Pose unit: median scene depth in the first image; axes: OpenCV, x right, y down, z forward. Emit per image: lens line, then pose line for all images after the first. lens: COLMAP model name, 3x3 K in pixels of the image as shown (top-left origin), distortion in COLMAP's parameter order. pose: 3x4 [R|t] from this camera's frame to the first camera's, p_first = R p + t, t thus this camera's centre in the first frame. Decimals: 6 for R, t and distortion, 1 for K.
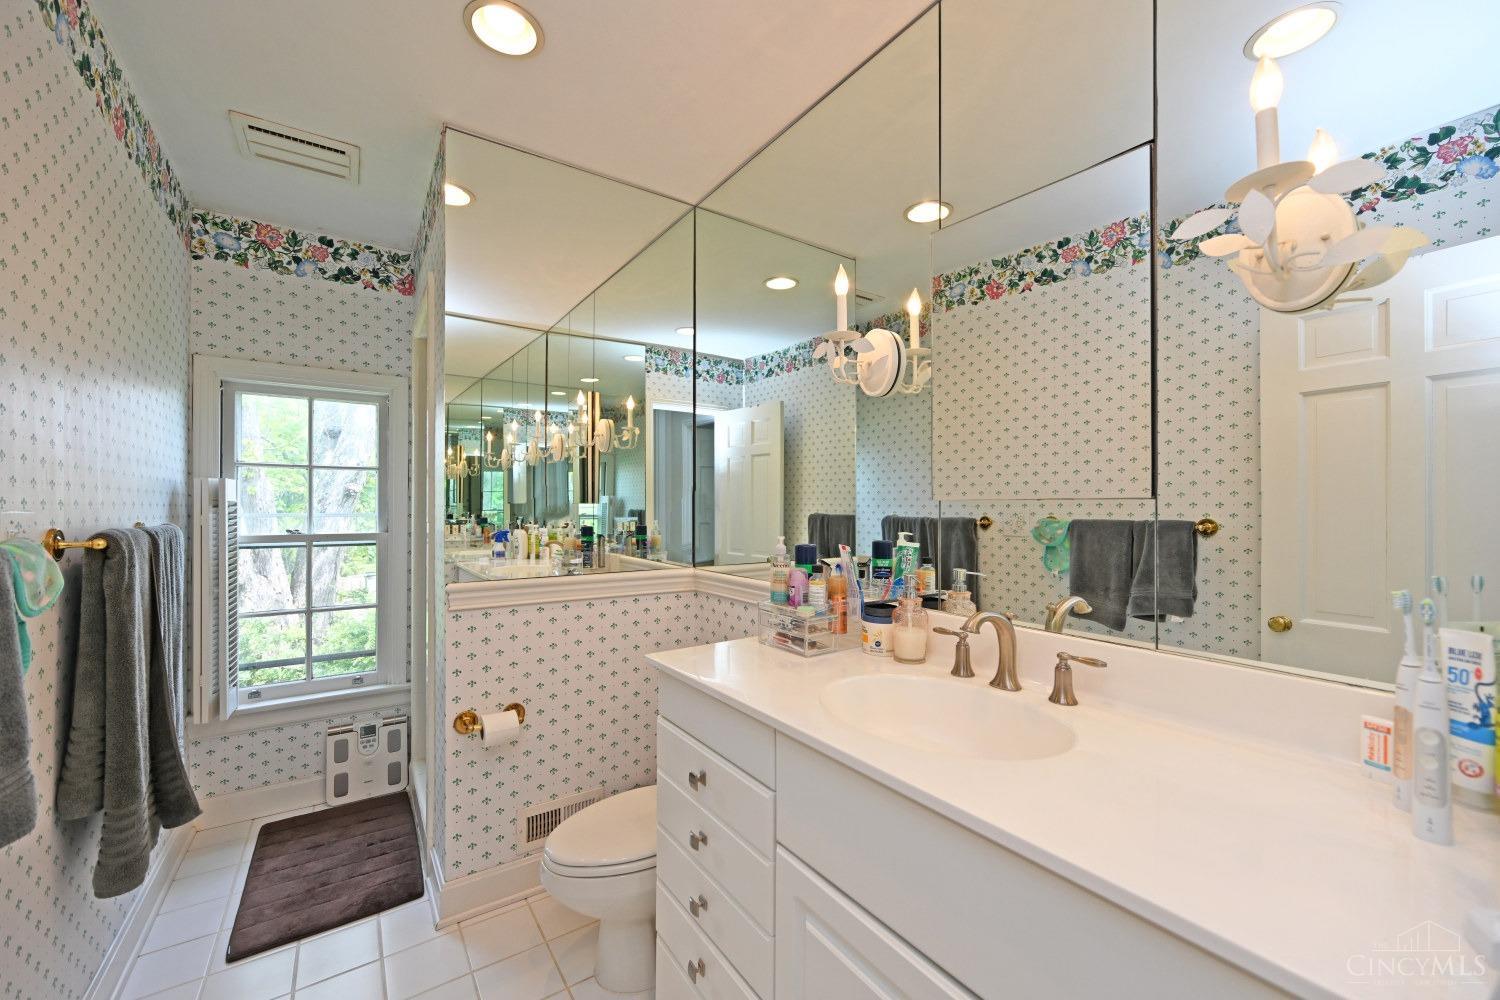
lens RADIAL K [[604.9, 0, 752.3], [0, 604.9, 499.5], [0, 0, 1]] dist [-0.003345, -0.000047]
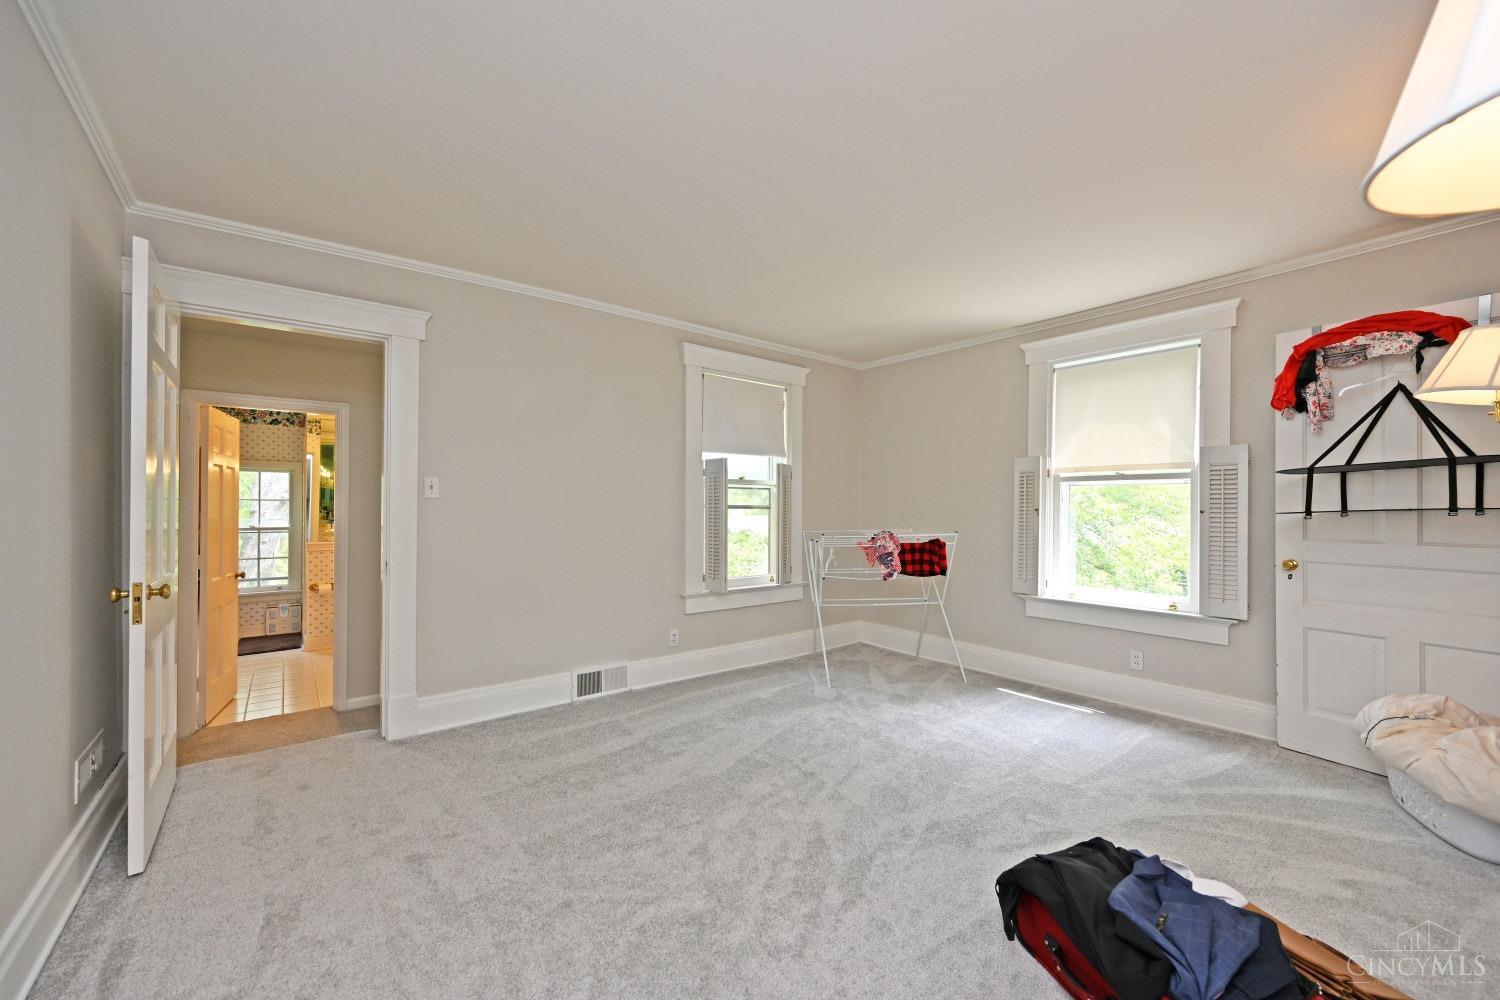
lens RADIAL K [[604.9, 0, 749.1], [0, 604.9, 505.3], [0, 0, 1]] dist [-0.003345, -0.000047]
pose [[0.998727, -0.002258, 0.050384, 1.123592], [0.002652, 0.999966, -0.007766, -0.007622], [-0.050365, 0.007890, 0.998700, -1.539284]]
